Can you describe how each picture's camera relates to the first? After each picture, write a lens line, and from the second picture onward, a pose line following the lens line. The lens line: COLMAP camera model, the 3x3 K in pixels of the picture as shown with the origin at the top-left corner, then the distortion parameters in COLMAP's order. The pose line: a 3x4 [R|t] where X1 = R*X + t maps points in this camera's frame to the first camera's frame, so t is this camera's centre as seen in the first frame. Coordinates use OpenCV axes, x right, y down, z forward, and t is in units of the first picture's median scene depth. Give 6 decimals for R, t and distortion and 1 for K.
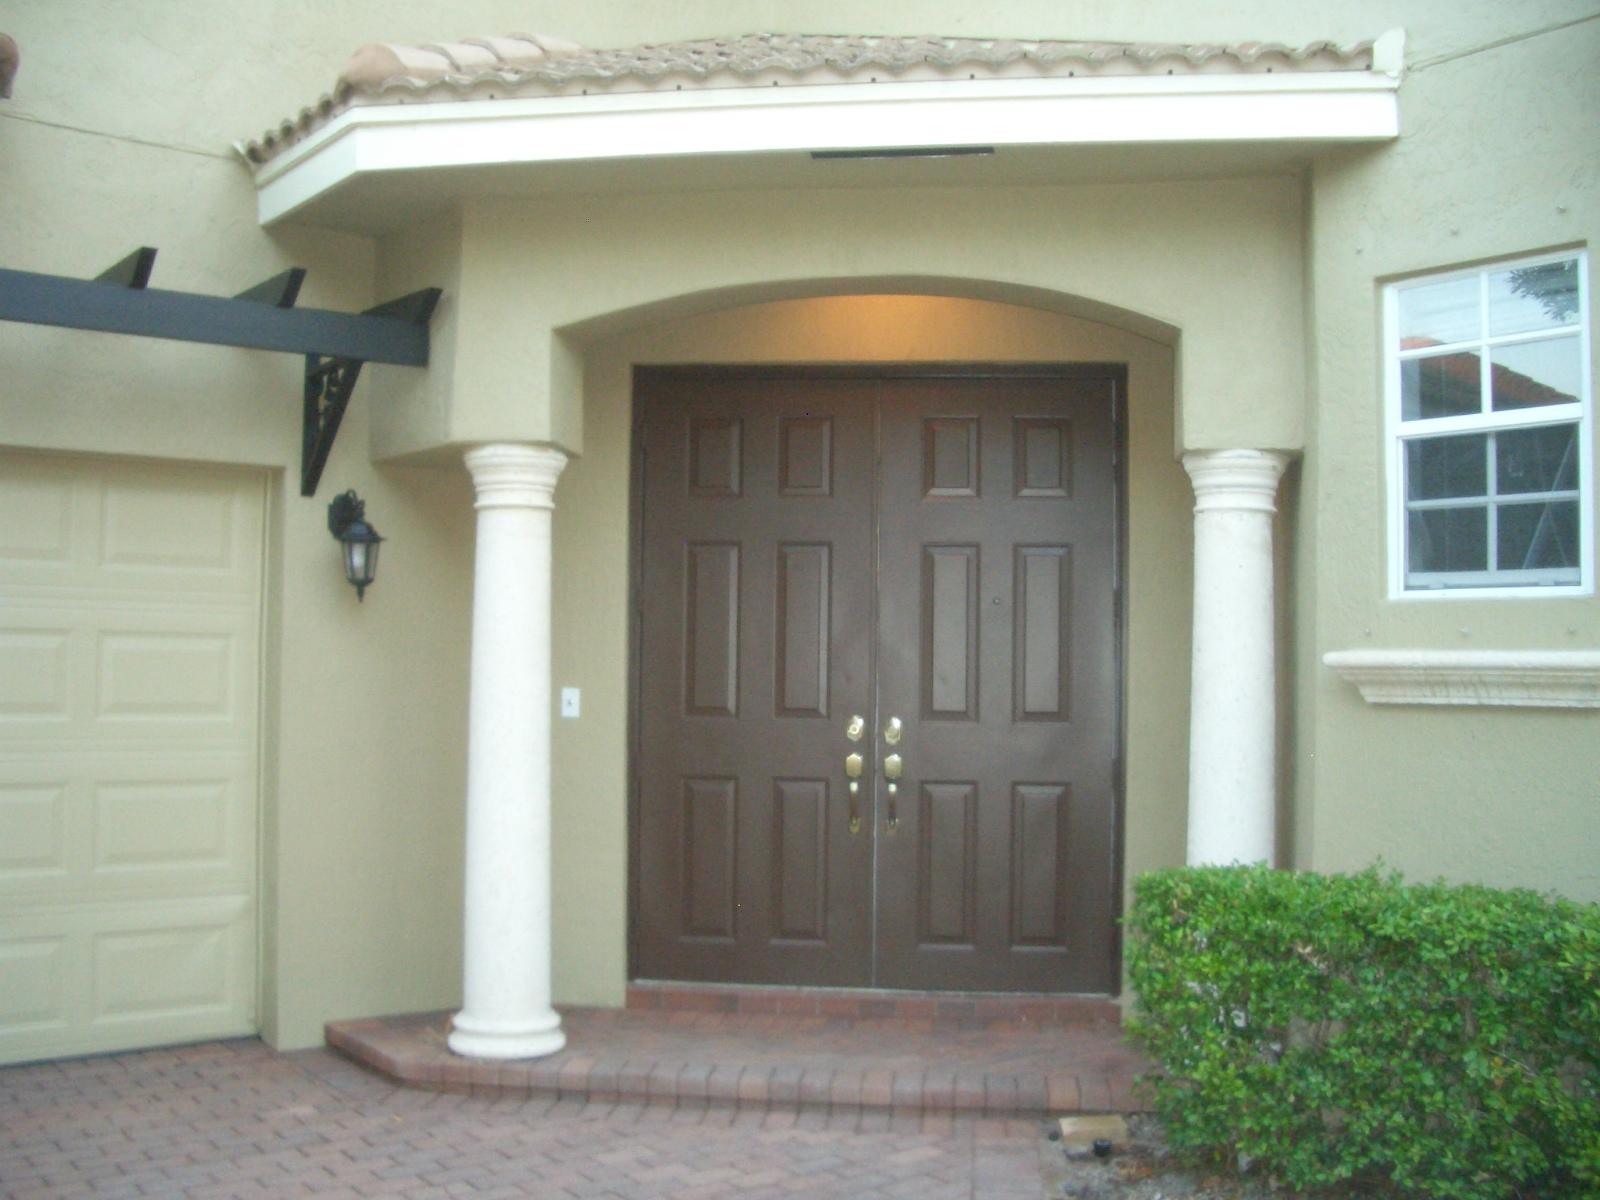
lens RADIAL K [[1631.5, 0, 800.0], [0, 1631.5, 600.0], [0, 0, 1]] dist [-0.281241, 0.363666]
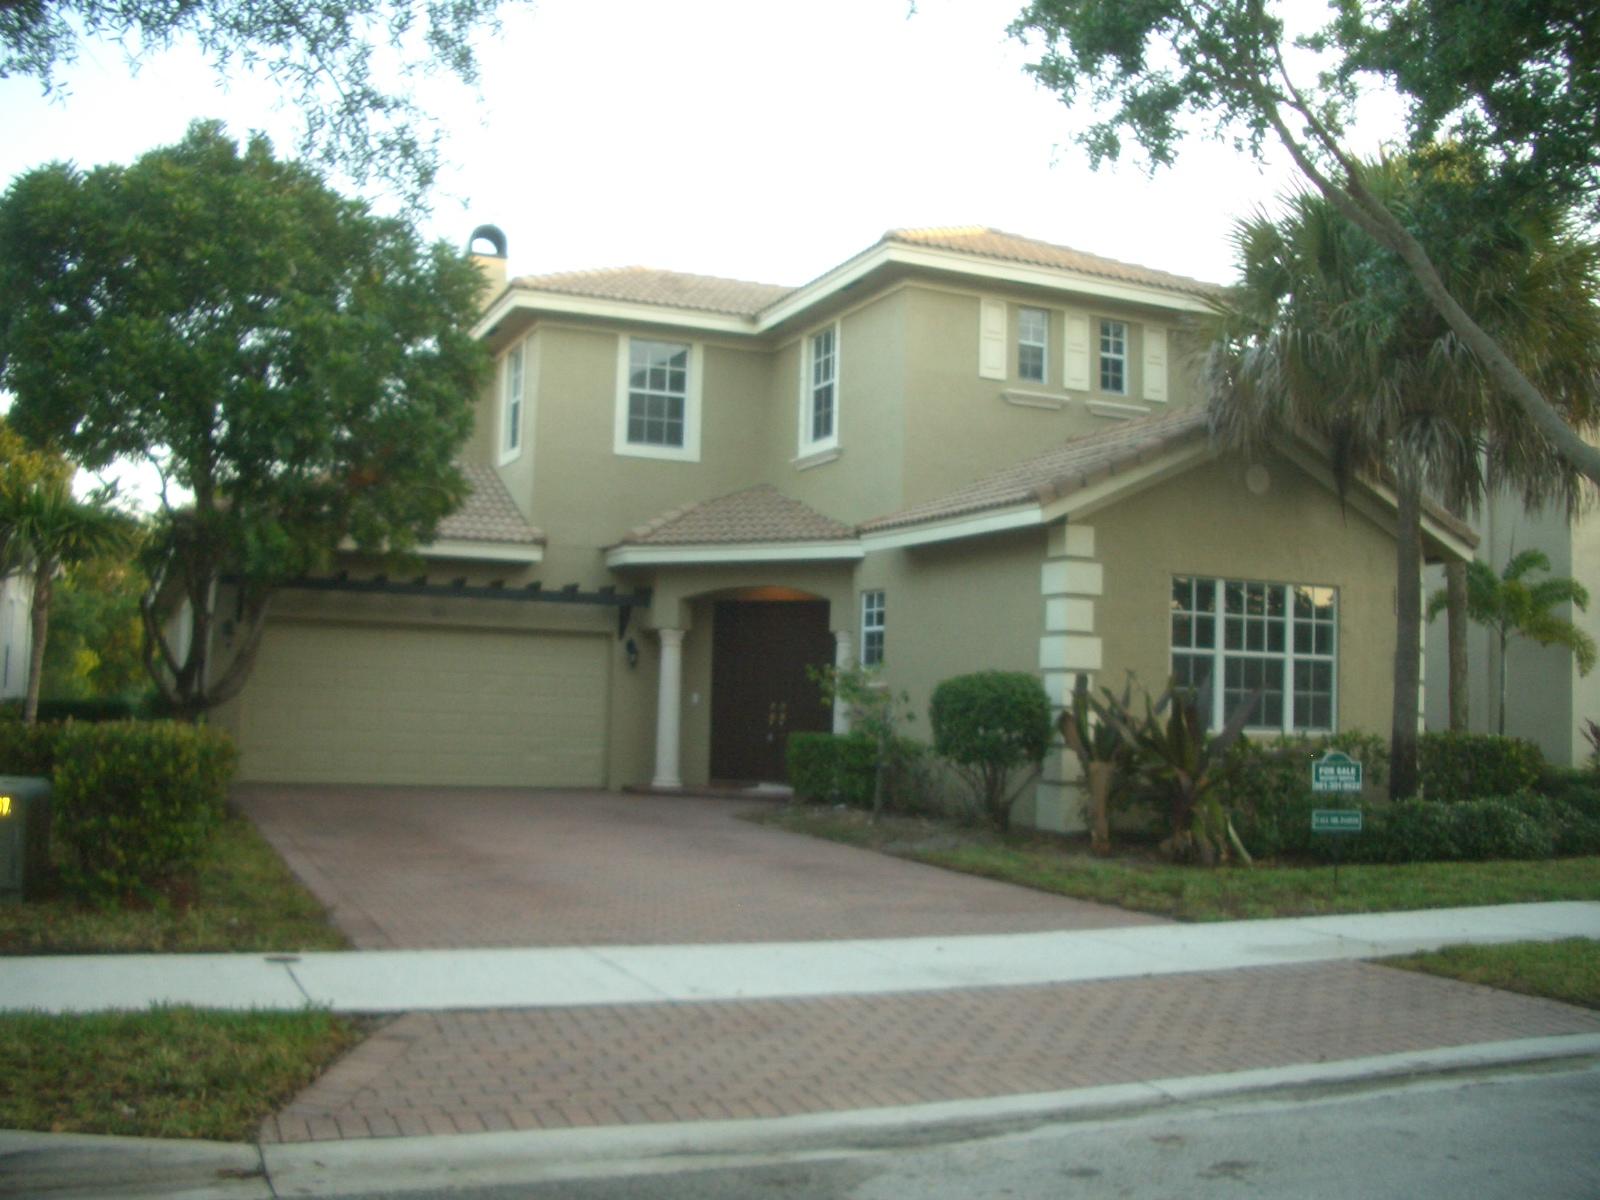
lens RADIAL K [[1616.6, 0, 800.0], [0, 1616.6, 600.0], [0, 0, 1]] dist [-0.229143, 0.236789]
pose [[0.970089, -0.005539, -0.242688, 1.060980], [-0.002203, 0.999498, -0.031620, -0.043140], [0.242741, 0.031209, 0.969589, -2.671396]]
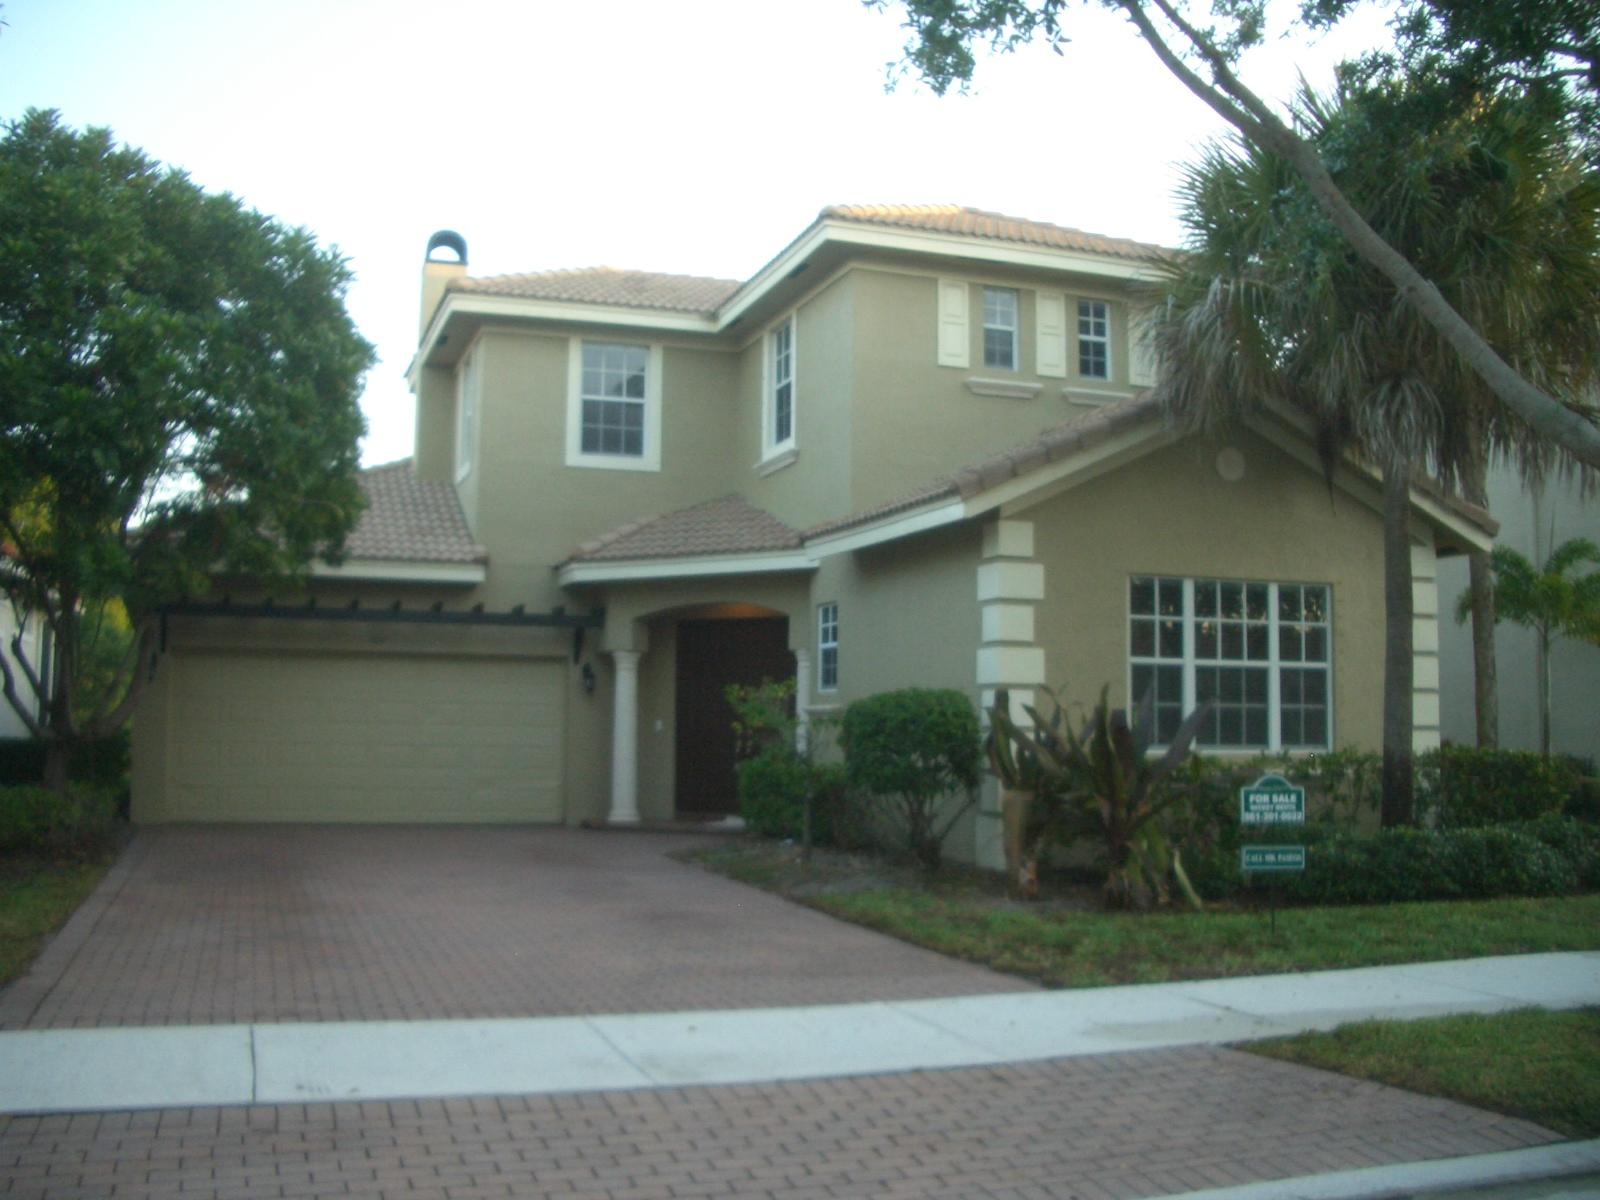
lens RADIAL K [[1616.6, 0, 800.0], [0, 1616.6, 600.0], [0, 0, 1]] dist [-0.229143, 0.236789]
pose [[0.949089, -0.033786, -0.313191, 1.317108], [0.019660, 0.998646, -0.048153, -0.028913], [0.314394, 0.039544, 0.948468, -2.276550]]
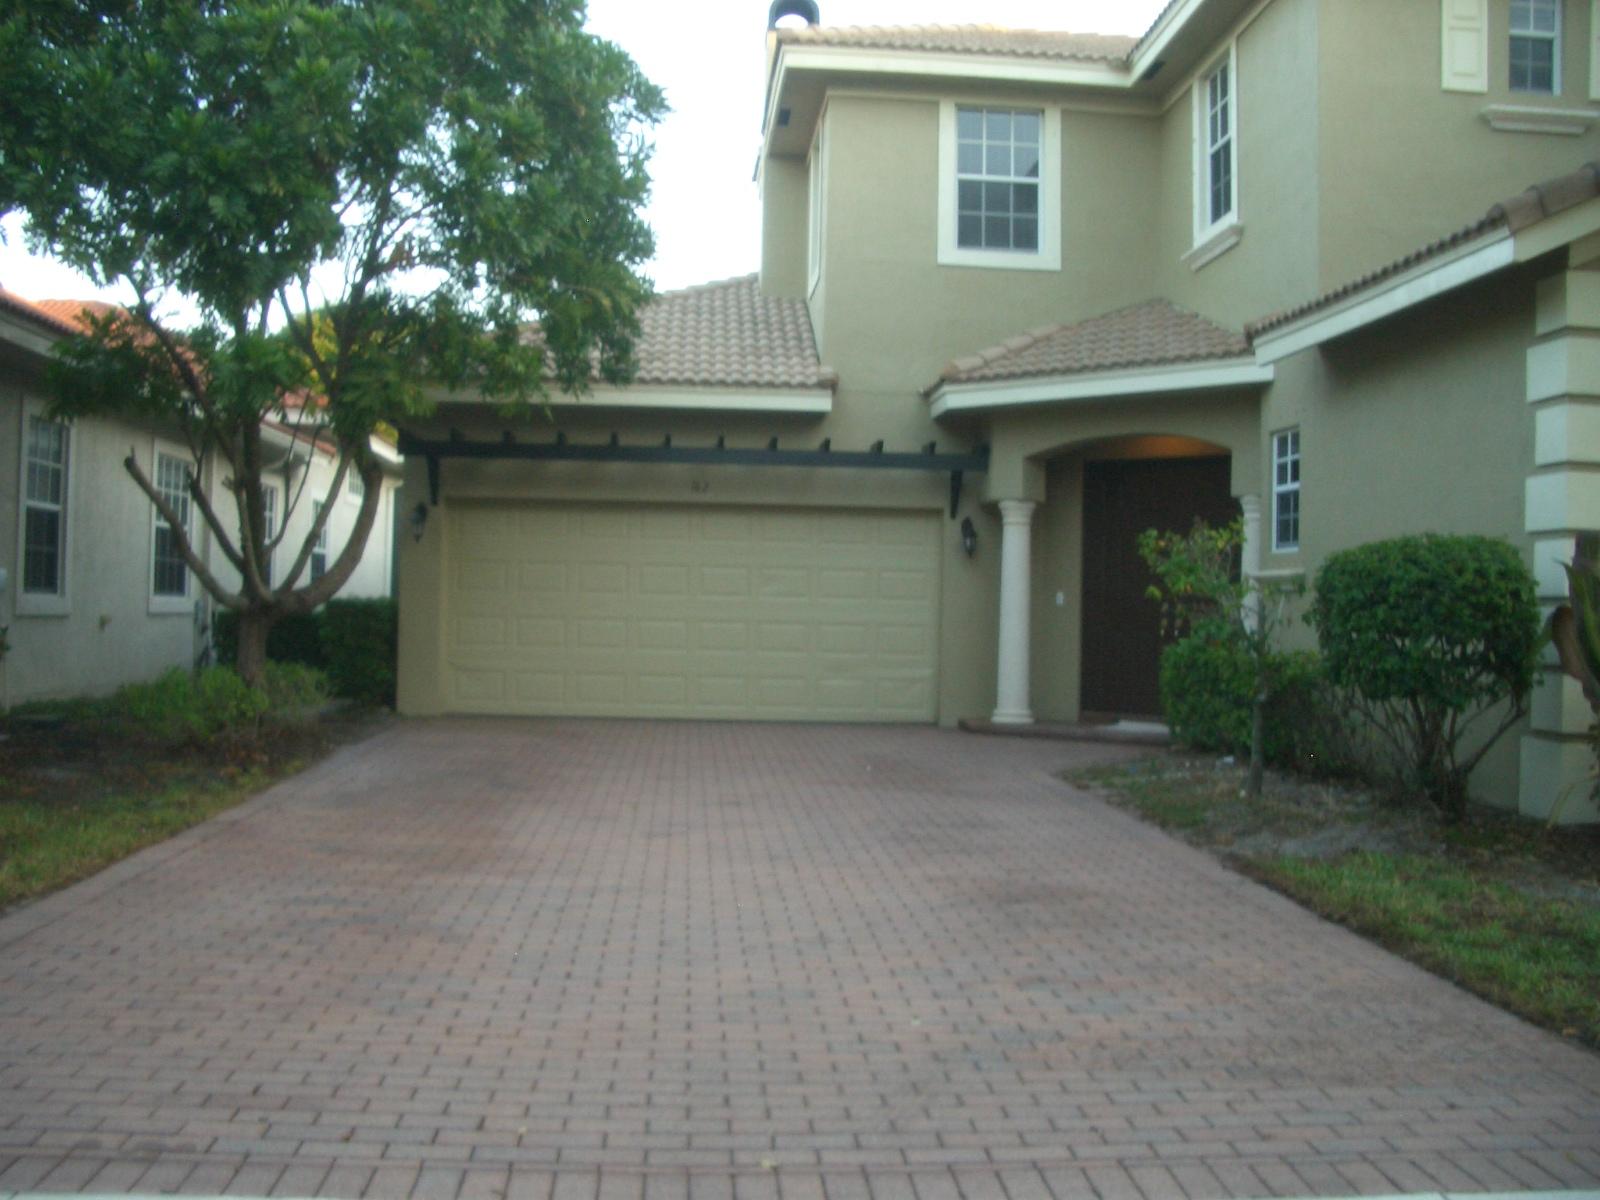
lens RADIAL K [[1631.5, 0, 800.0], [0, 1631.5, 600.0], [0, 0, 1]] dist [-0.281241, 0.363666]
pose [[0.832482, -0.001656, -0.554049, 1.043613], [0.014405, 0.999722, 0.018657, 0.017099], [0.553864, -0.023513, 0.832275, -1.492555]]
